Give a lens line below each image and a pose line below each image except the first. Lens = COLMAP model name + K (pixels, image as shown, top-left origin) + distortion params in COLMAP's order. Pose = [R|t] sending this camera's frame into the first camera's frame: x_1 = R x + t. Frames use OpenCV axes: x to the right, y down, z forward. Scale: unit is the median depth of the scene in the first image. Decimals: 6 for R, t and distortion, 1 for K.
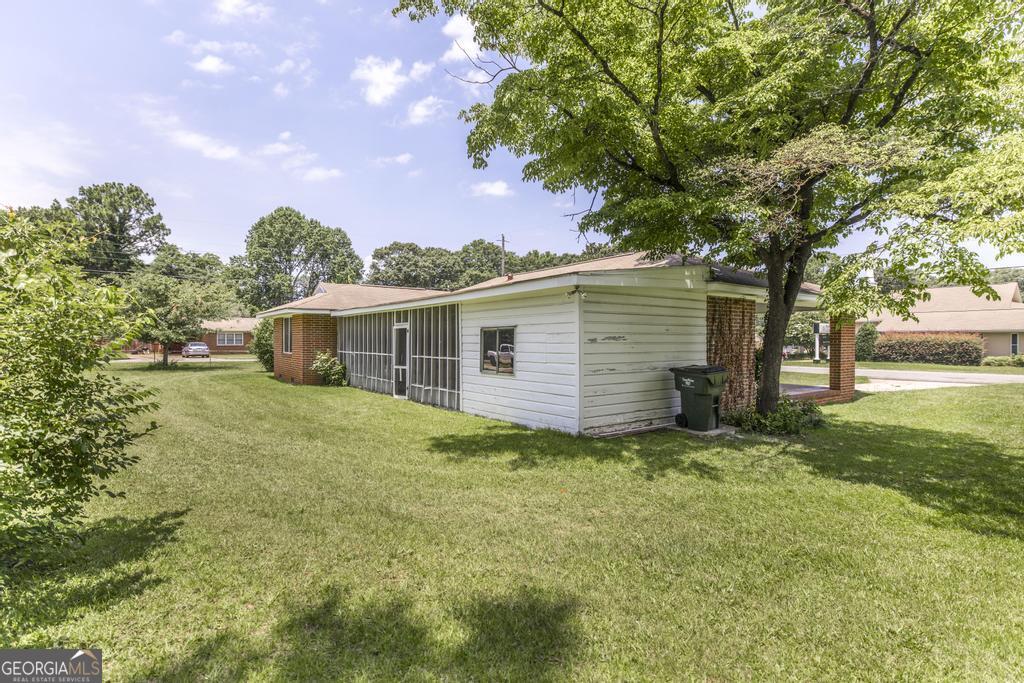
lens RADIAL K [[503.3, 0, 512.0], [0, 503.3, 342.0], [0, 0, 1]] dist [0.000371, 0.000022]
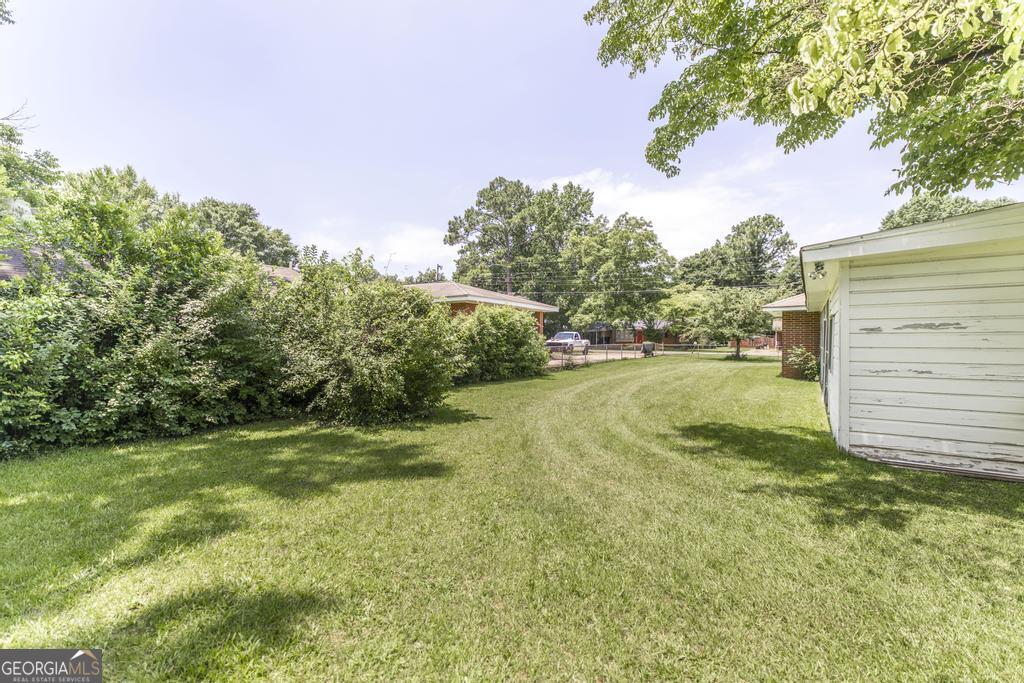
lens RADIAL K [[456.5, 0, 512.1], [0, 456.5, 339.0], [0, 0, 1]] dist [-0.000513, -0.000829]
pose [[0.284470, 0.000663, -0.958685, 0.172178], [-0.005652, 0.999984, -0.000985, 0.003730], [0.958668, 0.005698, 0.284469, 0.077589]]
